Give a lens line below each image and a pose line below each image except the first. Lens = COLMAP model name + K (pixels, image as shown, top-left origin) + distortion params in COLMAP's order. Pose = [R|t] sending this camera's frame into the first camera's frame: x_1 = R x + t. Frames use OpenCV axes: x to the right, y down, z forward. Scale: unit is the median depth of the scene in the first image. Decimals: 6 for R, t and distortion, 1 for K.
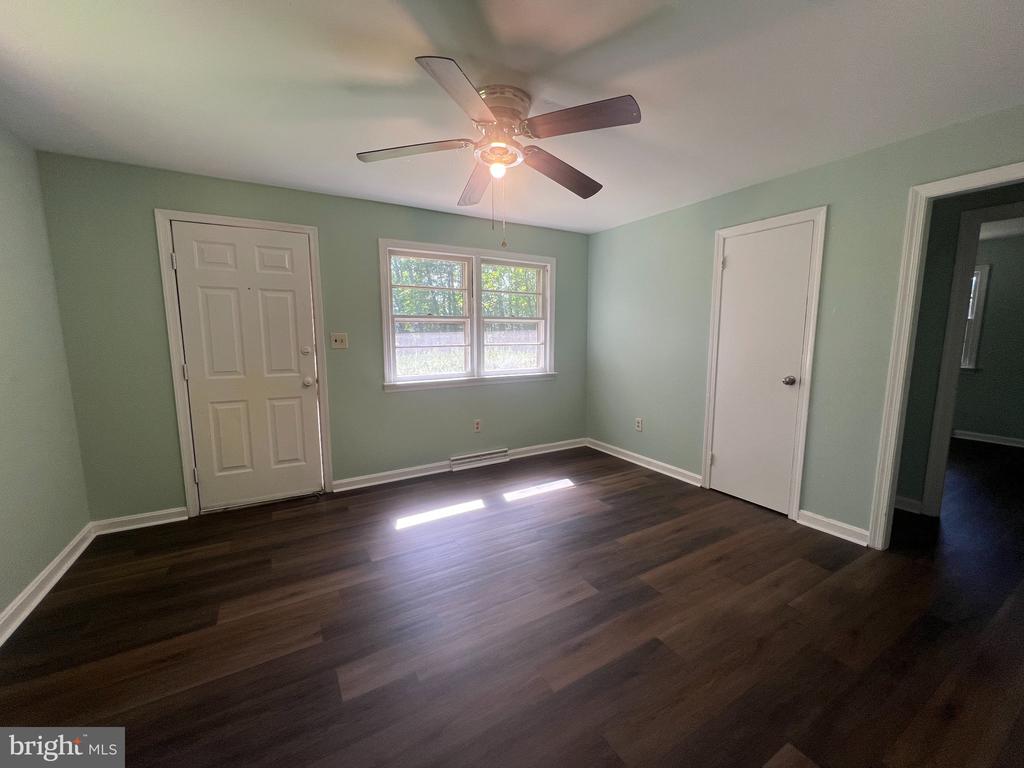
lens RADIAL K [[409.1, 0, 513.1], [0, 409.1, 384.1], [0, 0, 1]] dist [0.000399, 0.000562]
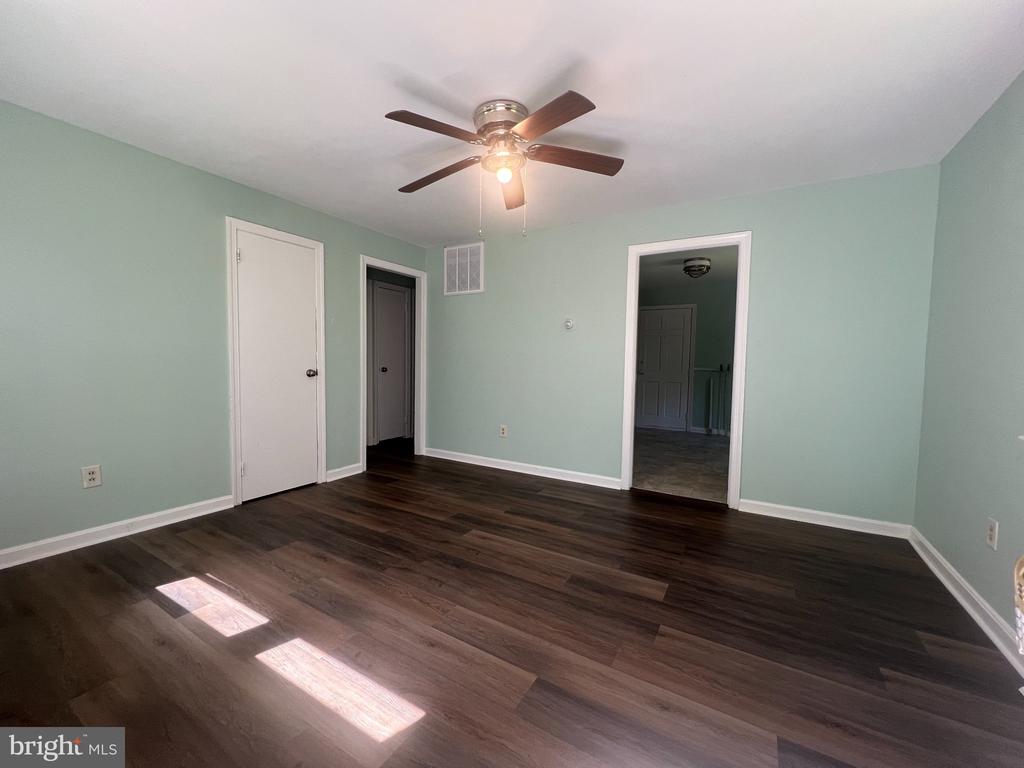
lens RADIAL K [[409.1, 0, 513.1], [0, 409.1, 384.1], [0, 0, 1]] dist [0.000399, 0.000562]
pose [[-0.469736, -0.055707, 0.881047, -0.668554], [0.099781, 0.988261, 0.115685, -0.055281], [-0.877150, 0.142254, -0.458664, 0.991819]]
